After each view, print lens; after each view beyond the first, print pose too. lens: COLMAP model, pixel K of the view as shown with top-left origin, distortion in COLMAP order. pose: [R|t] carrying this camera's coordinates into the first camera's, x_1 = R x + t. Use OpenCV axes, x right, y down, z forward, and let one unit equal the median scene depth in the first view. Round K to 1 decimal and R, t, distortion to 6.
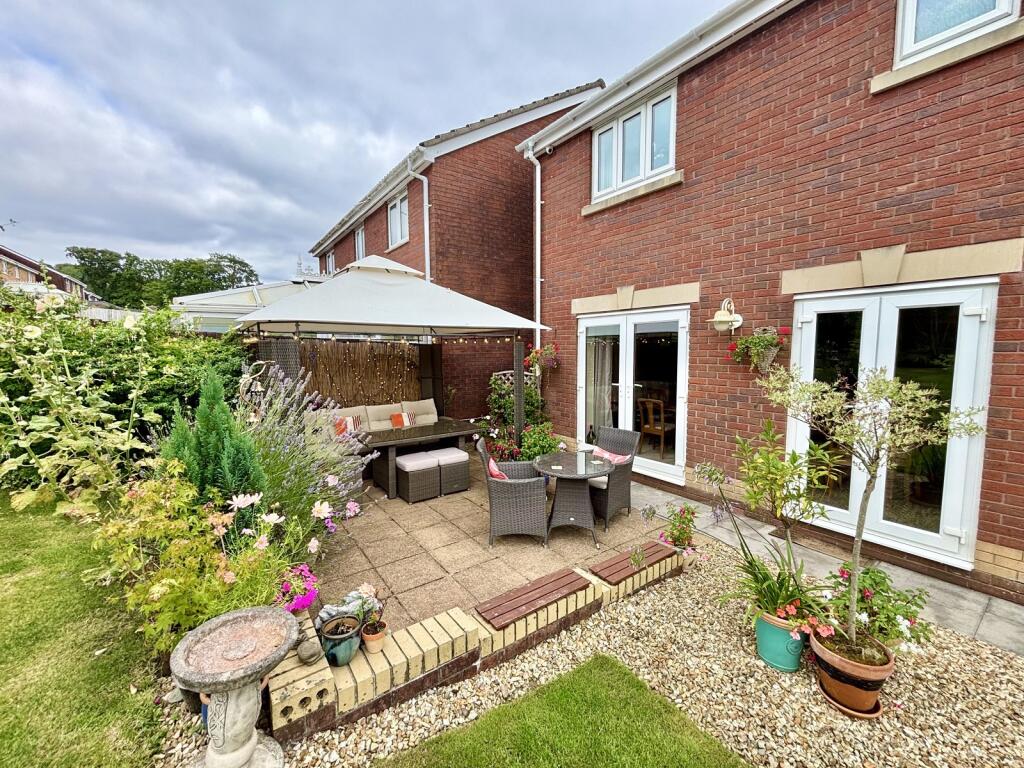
lens RADIAL K [[407.3, 0, 512.0], [0, 407.3, 384.0], [0, 0, 1]] dist [-0.024798, 0.006467]
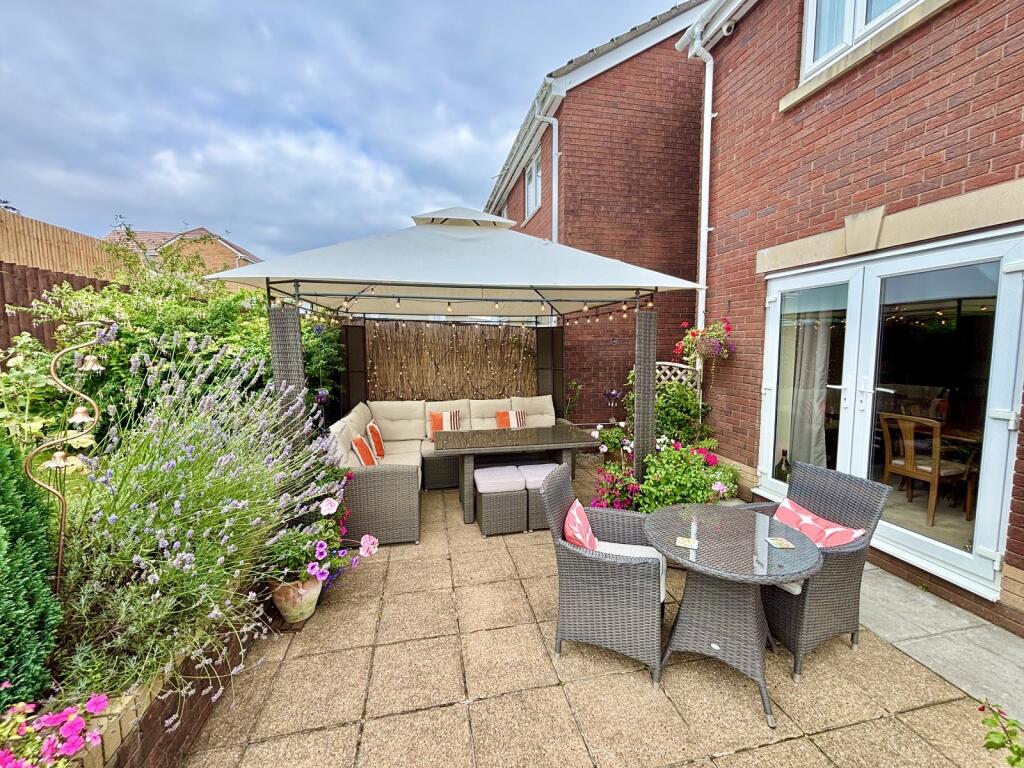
lens RADIAL K [[407.3, 0, 512.0], [0, 407.3, 384.0], [0, 0, 1]] dist [-0.024798, 0.006467]
pose [[0.908903, 0.039048, -0.415176, 0.065781], [-0.033957, 0.999230, 0.019641, 0.001390], [0.415623, -0.003753, 0.909529, 0.255764]]
